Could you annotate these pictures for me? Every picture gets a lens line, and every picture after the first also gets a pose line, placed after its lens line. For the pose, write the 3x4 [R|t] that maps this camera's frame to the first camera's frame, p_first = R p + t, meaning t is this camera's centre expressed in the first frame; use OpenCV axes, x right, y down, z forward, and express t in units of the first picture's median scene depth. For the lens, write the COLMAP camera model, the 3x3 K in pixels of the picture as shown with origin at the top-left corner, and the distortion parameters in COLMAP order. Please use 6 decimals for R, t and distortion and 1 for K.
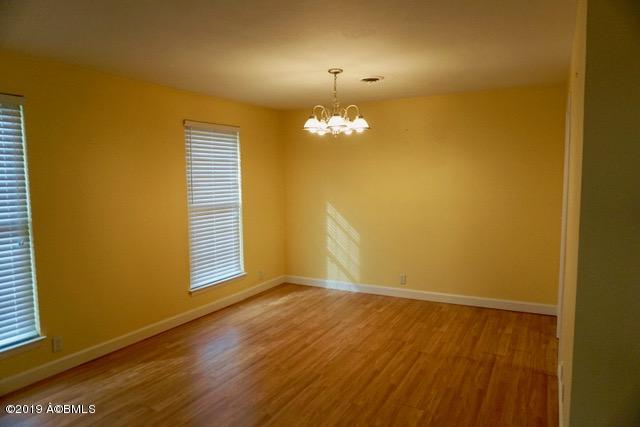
lens RADIAL K [[428.5, 0, 321.8], [0, 428.5, 215.8], [0, 0, 1]] dist [-0.046466, 0.025653]
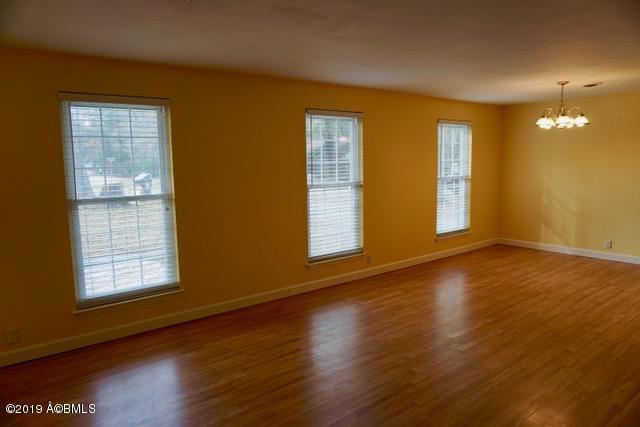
lens RADIAL K [[428.5, 0, 316.5], [0, 428.5, 209.3], [0, 0, 1]] dist [-0.046466, 0.025653]
pose [[0.917628, 0.047017, -0.394650, -0.142761], [-0.038214, 0.998815, 0.030140, 0.063002], [0.395599, -0.012576, 0.918337, -0.590103]]
